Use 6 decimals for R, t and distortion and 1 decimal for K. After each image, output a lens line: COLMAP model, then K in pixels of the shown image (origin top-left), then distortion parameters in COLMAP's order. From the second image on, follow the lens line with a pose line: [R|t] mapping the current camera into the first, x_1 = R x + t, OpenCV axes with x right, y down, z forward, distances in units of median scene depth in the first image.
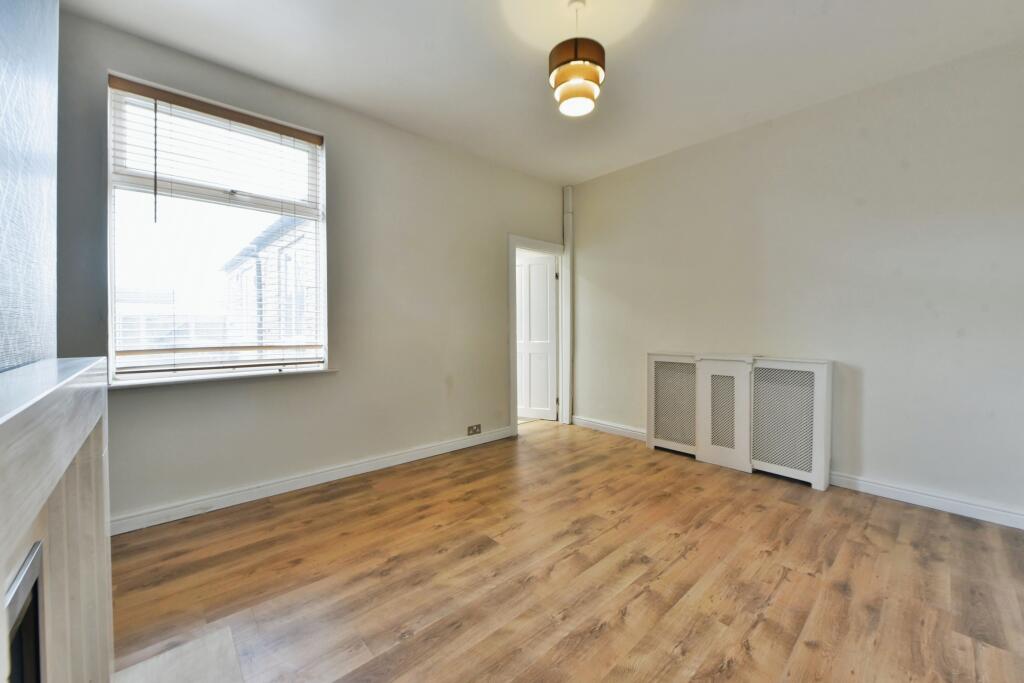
lens RADIAL K [[396.4, 0, 513.2], [0, 396.4, 330.7], [0, 0, 1]] dist [-0.006569, -0.000284]
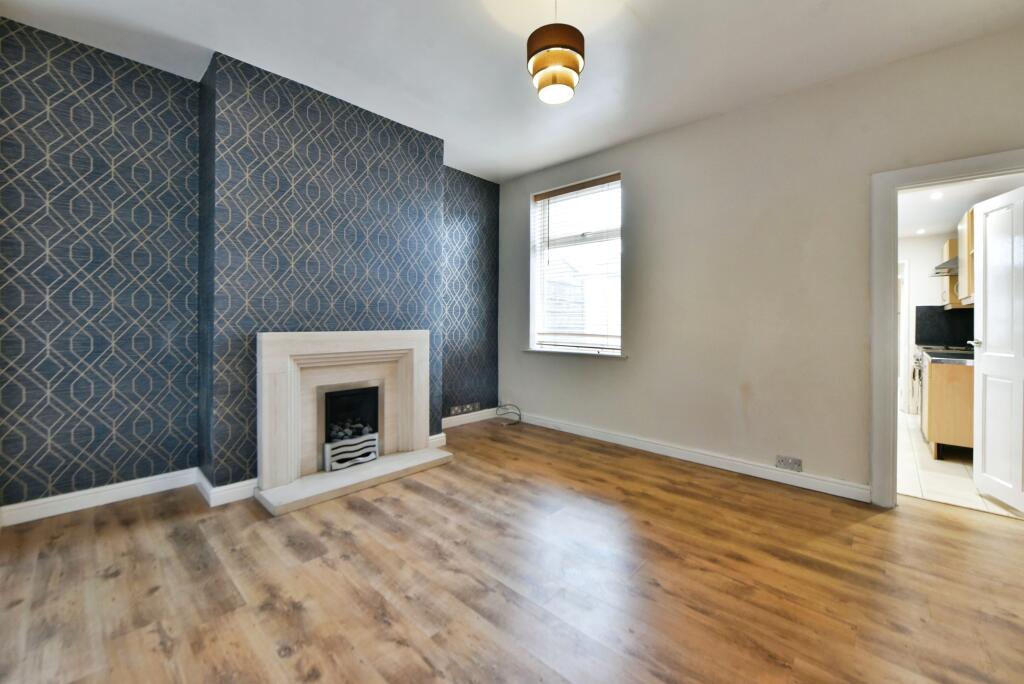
lens RADIAL K [[396.4, 0, 524.2], [0, 396.4, 323.2], [0, 0, 1]] dist [-0.006569, -0.000284]
pose [[0.112106, 0.009936, -0.993647, 0.841629], [-0.021023, 0.999750, 0.007625, -0.008389], [0.993474, 0.020034, 0.112287, 0.617170]]
